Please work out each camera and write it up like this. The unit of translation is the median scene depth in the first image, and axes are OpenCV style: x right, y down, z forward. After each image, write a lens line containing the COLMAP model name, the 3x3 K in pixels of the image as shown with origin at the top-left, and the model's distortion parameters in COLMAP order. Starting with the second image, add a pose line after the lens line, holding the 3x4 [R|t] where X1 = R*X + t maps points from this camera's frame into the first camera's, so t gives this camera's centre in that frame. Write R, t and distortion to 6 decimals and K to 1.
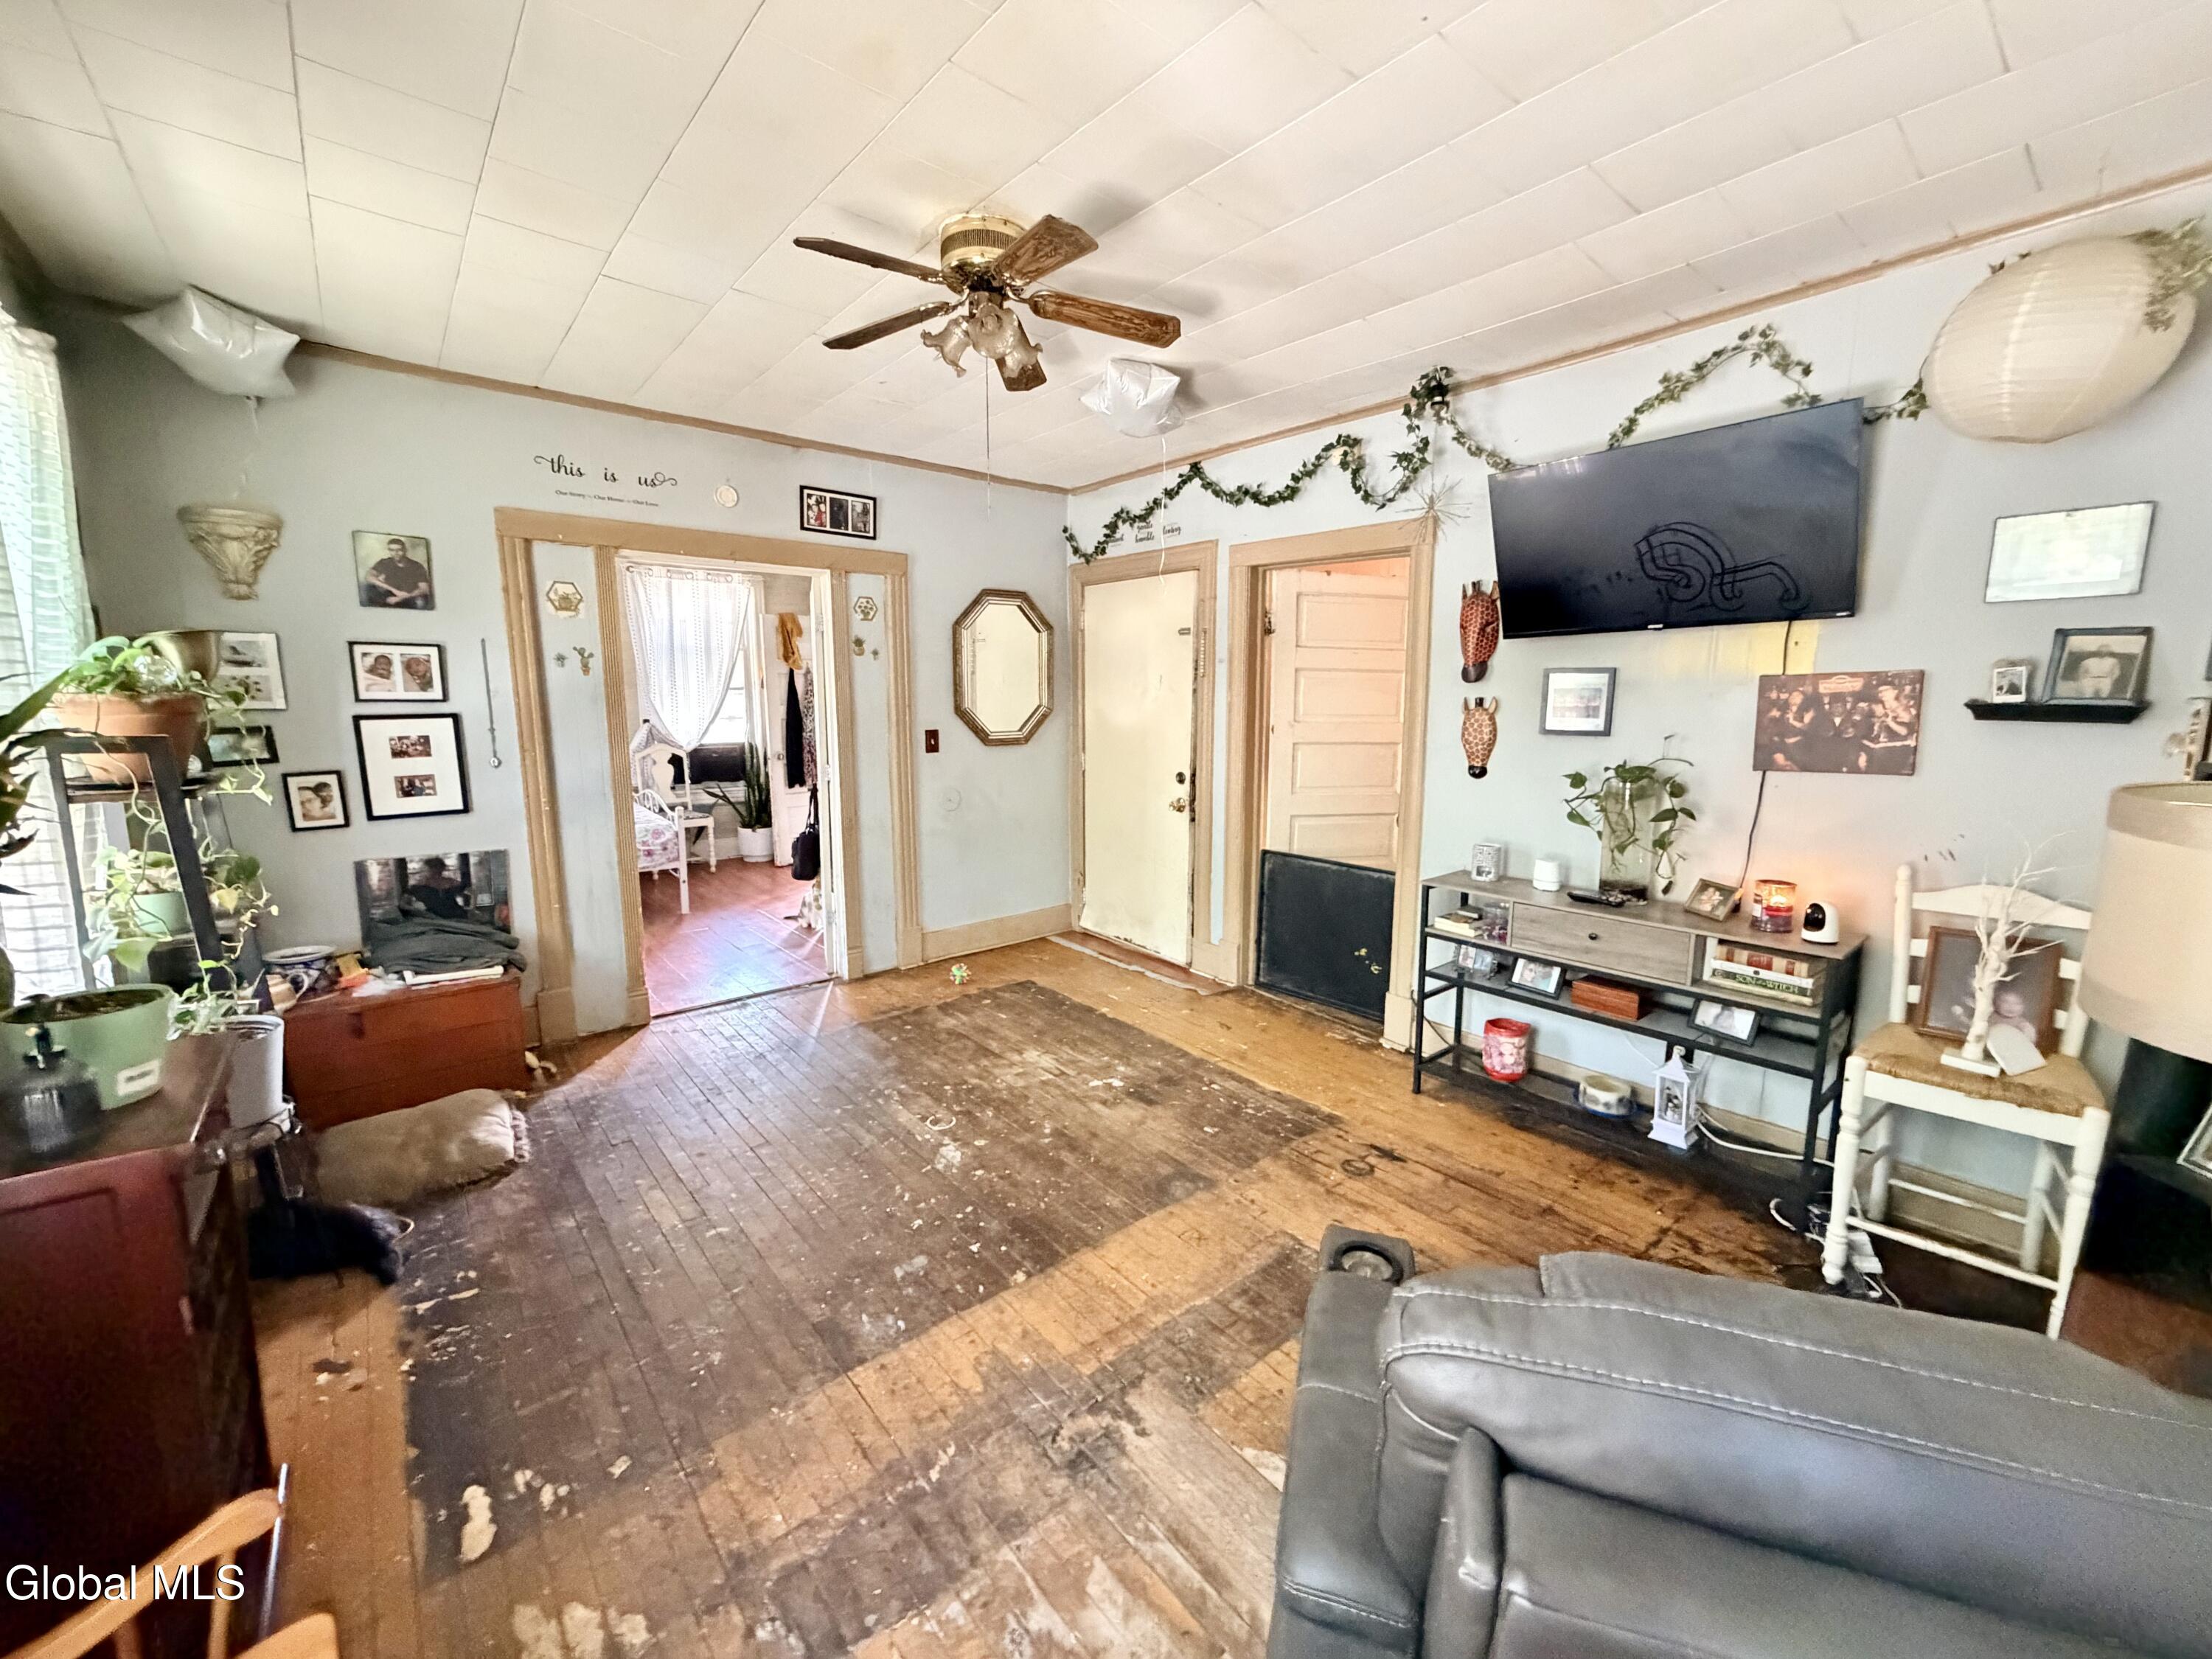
lens RADIAL K [[878.9, 0, 1087.6], [0, 878.9, 825.7], [0, 0, 1]] dist [0.000190, -0.000305]
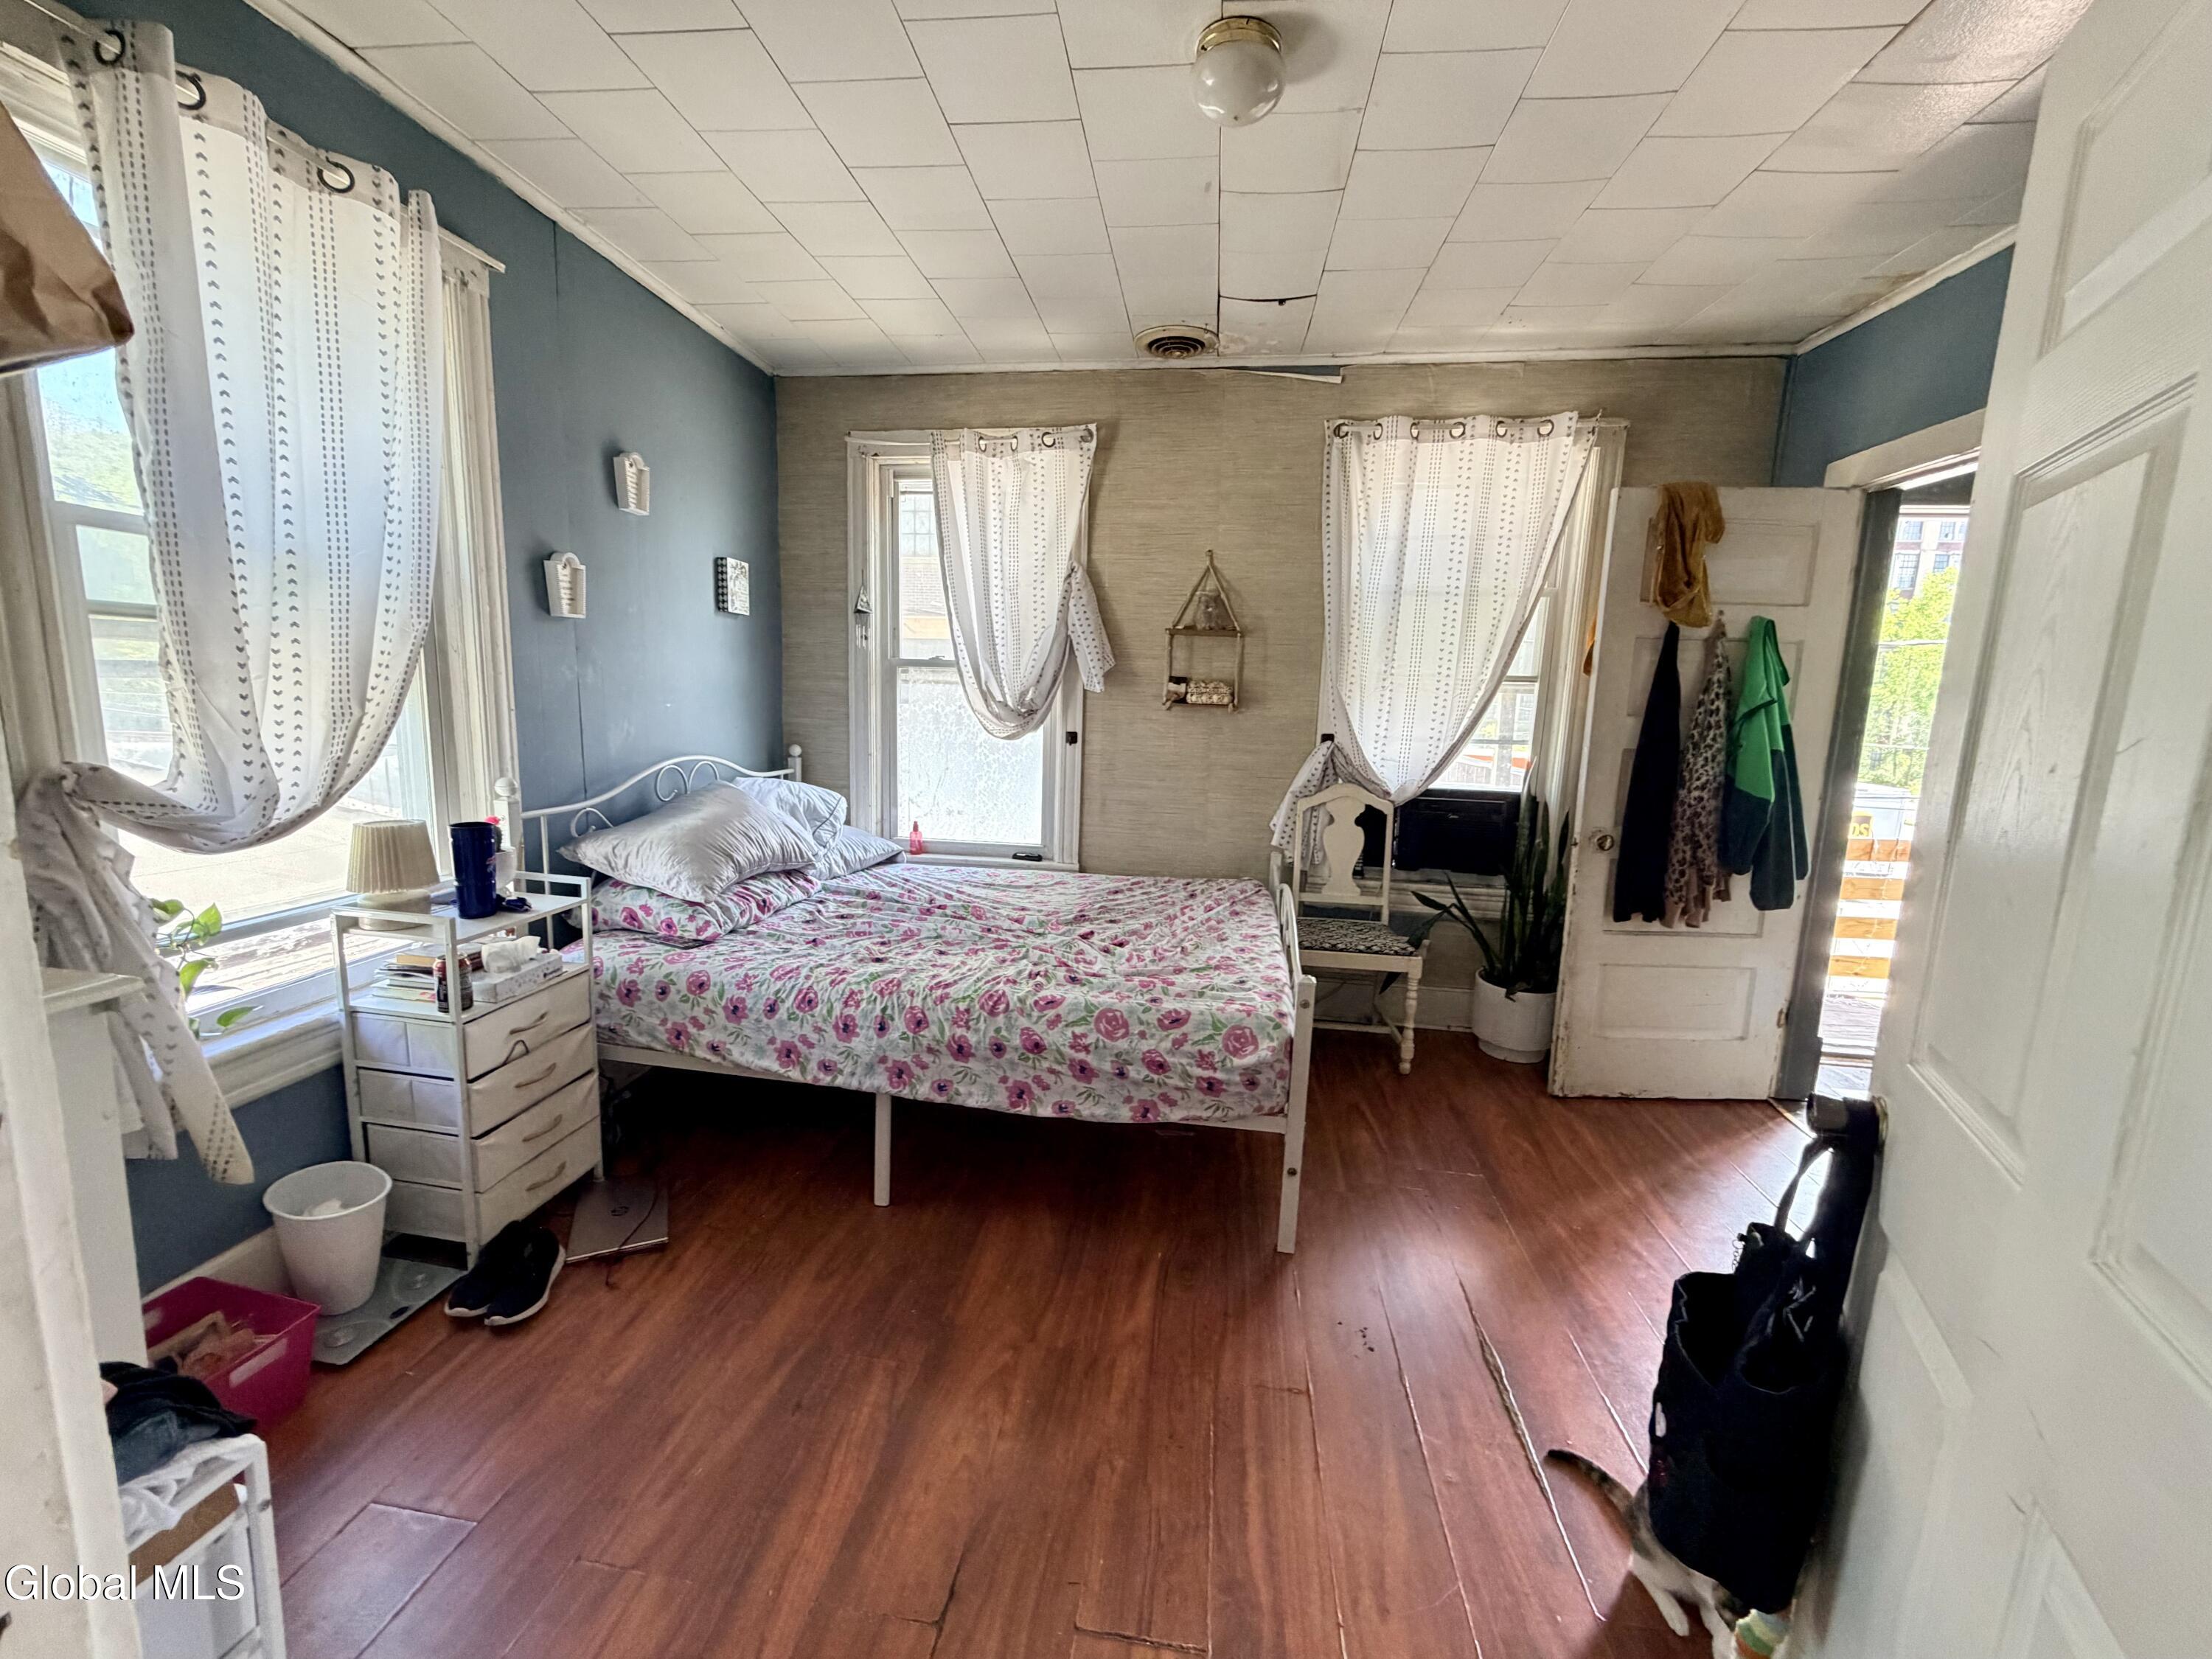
lens RADIAL K [[878.9, 0, 1092.7], [0, 878.9, 826.1], [0, 0, 1]] dist [0.000190, -0.000305]
pose [[0.677244, 0.128961, -0.724368, -0.585954], [-0.143027, 0.988814, 0.042318, -0.188184], [0.721723, 0.074945, 0.688113, 1.483376]]
